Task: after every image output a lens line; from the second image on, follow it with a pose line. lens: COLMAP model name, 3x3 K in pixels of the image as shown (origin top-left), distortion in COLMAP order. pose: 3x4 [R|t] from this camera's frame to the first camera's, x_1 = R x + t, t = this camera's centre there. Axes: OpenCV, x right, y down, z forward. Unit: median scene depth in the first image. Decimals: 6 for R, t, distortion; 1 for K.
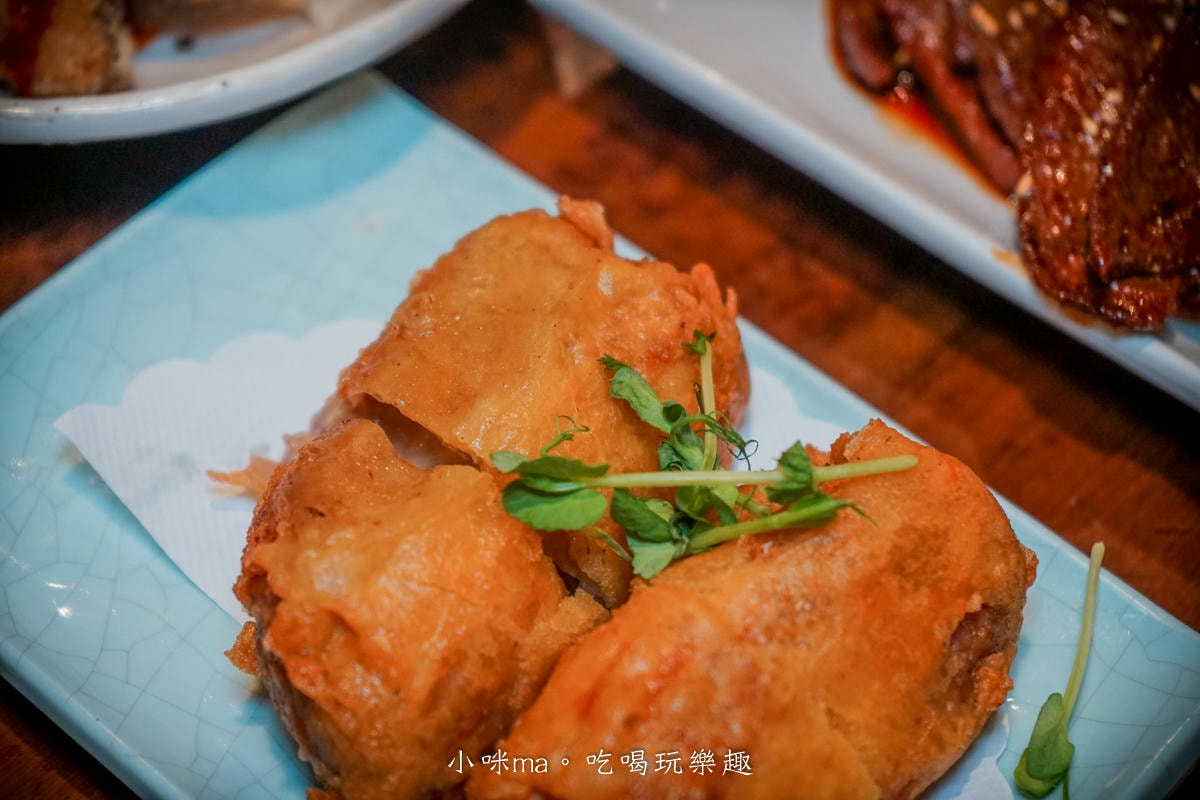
lens RADIAL K [[2419.6, 0, 600.0], [0, 2419.6, 400.0], [0, 0, 1]] dist [-0.145301, 0.600103]
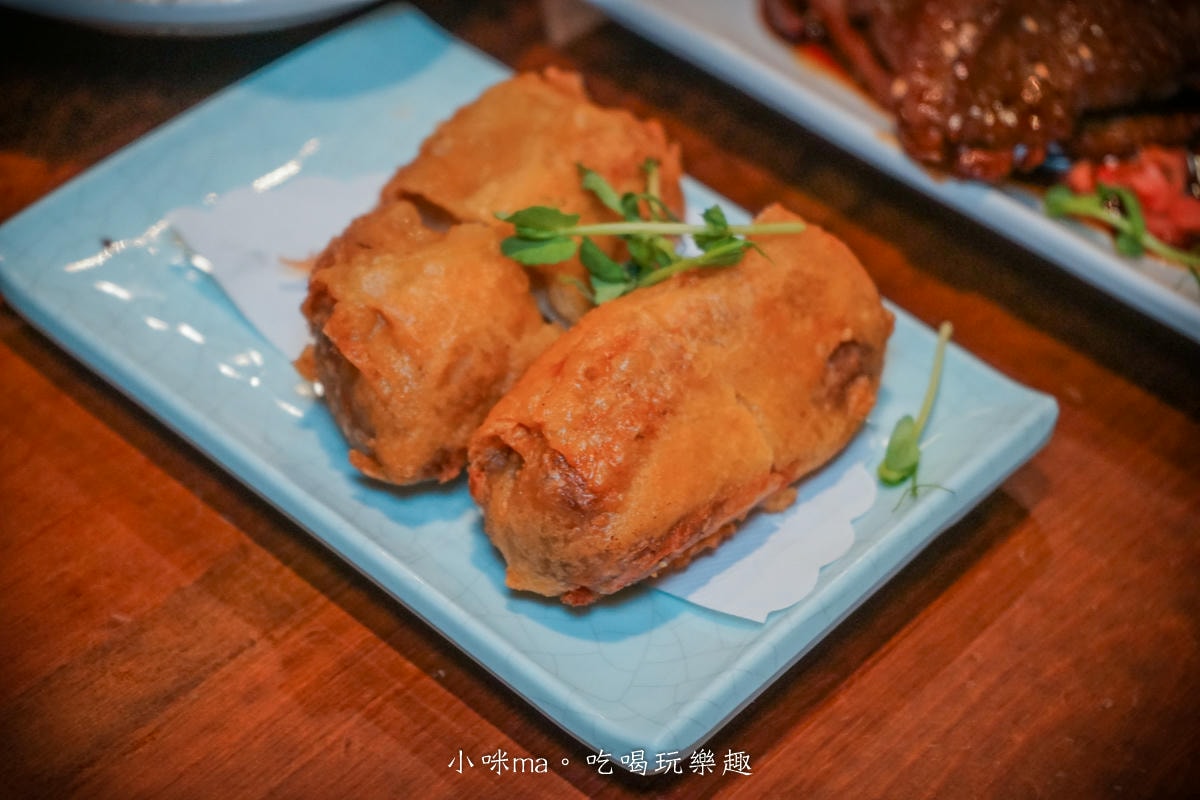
lens RADIAL K [[2419.6, 0, 600.0], [0, 2419.6, 400.0], [0, 0, 1]] dist [-0.145301, 0.600103]
pose [[0.999602, 0.026434, 0.009881, 0.004462], [-0.025014, 0.992032, -0.123474, 0.298625], [-0.013066, 0.123178, 0.992299, -0.348666]]
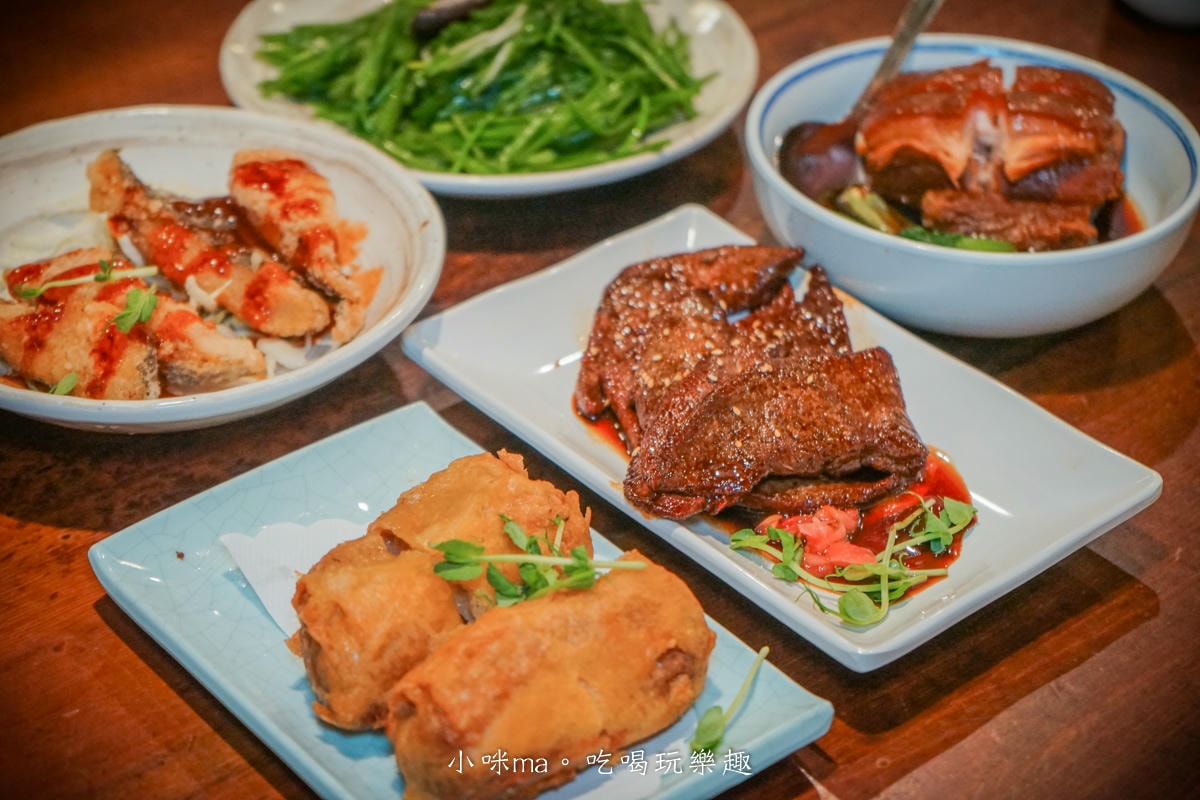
lens RADIAL K [[2419.6, 0, 600.0], [0, 2419.6, 400.0], [0, 0, 1]] dist [-0.145301, 0.600103]
pose [[0.988641, 0.072197, -0.131818, 0.343110], [-0.108240, 0.950519, -0.291200, 0.470733], [0.104272, 0.302160, 0.947537, -0.876509]]
